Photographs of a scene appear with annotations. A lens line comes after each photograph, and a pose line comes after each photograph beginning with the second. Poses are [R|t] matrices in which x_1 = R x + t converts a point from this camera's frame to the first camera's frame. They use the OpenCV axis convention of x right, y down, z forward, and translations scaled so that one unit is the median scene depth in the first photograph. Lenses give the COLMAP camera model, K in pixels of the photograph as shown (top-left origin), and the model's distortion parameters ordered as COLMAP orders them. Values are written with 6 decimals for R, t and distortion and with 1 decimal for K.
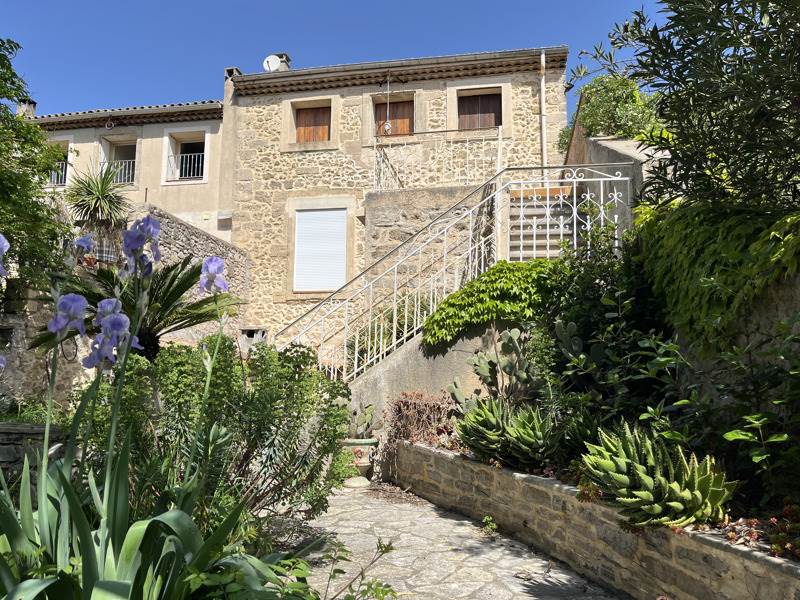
lens RADIAL K [[606.3, 0, 398.5], [0, 606.3, 299.5], [0, 0, 1]] dist [0.009953, -0.007298]
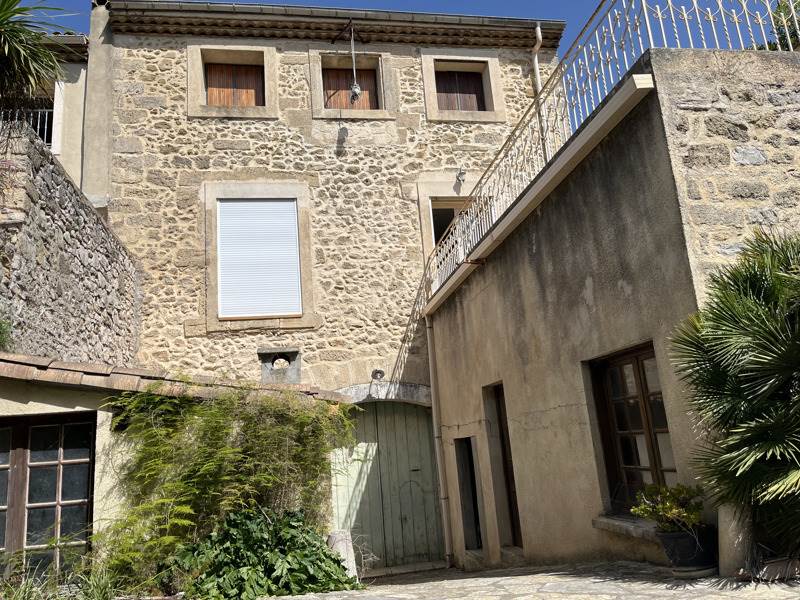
lens RADIAL K [[606.3, 0, 401.3], [0, 606.3, 301.8], [0, 0, 1]] dist [0.009953, -0.007298]
pose [[0.933397, -0.001992, 0.358841, -0.221933], [0.040177, 0.994277, -0.098987, 0.041575], [-0.356590, 0.106811, 0.928135, 0.315515]]
